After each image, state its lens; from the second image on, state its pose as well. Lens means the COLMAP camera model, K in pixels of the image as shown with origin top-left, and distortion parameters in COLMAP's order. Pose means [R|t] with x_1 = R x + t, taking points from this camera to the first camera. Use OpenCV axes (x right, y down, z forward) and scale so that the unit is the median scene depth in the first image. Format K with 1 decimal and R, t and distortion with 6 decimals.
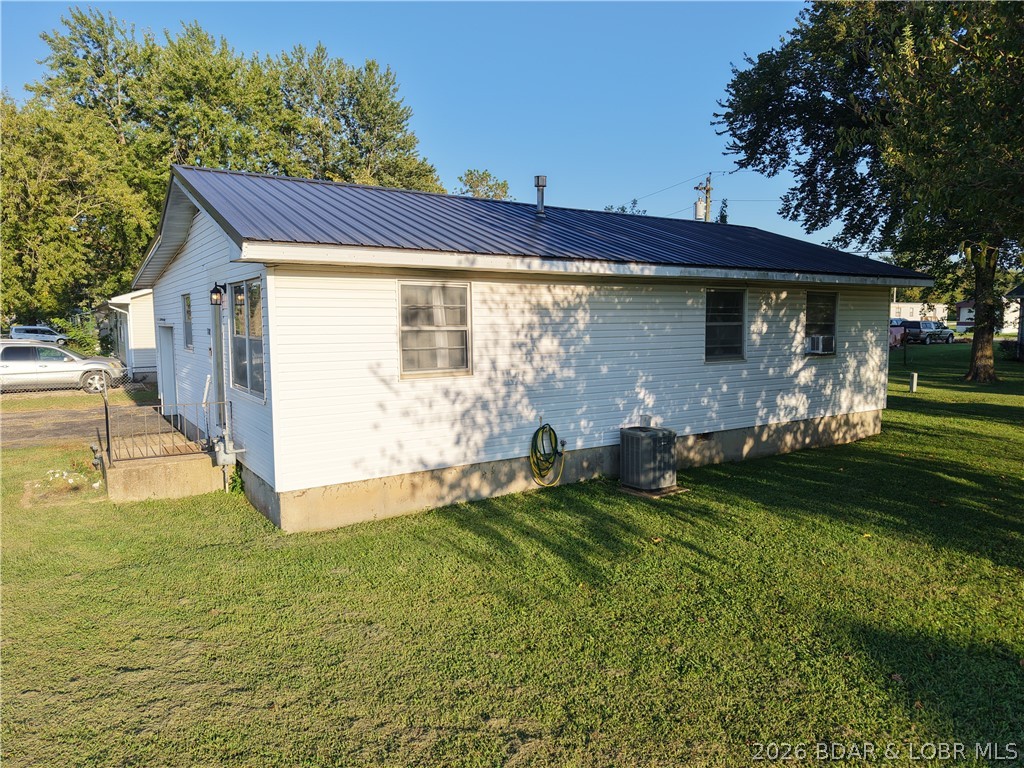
lens RADIAL K [[696.8, 0, 512.0], [0, 696.8, 384.0], [0, 0, 1]] dist [0.029551, -0.036685]
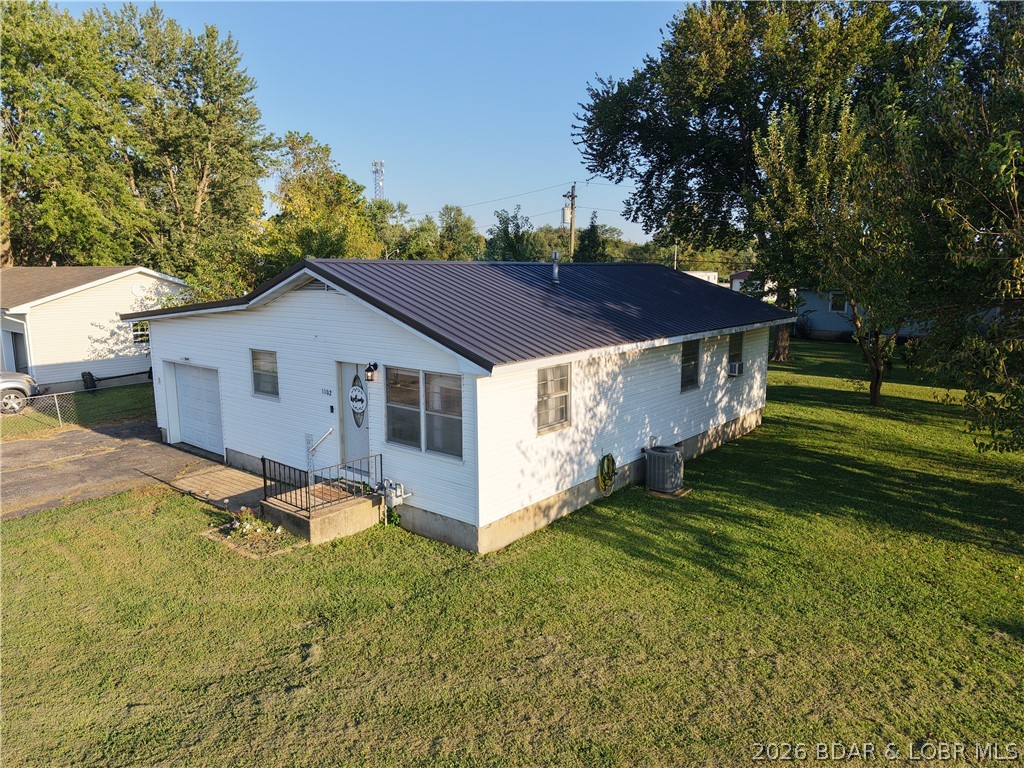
lens RADIAL K [[704.2, 0, 510.1], [0, 704.2, 387.9], [0, 0, 1]] dist [0.036438, -0.037983]
pose [[0.952795, -0.048687, 0.299685, -0.189118], [0.025091, 0.996309, 0.082089, -0.066380], [-0.302575, -0.070694, 0.950500, -0.096476]]
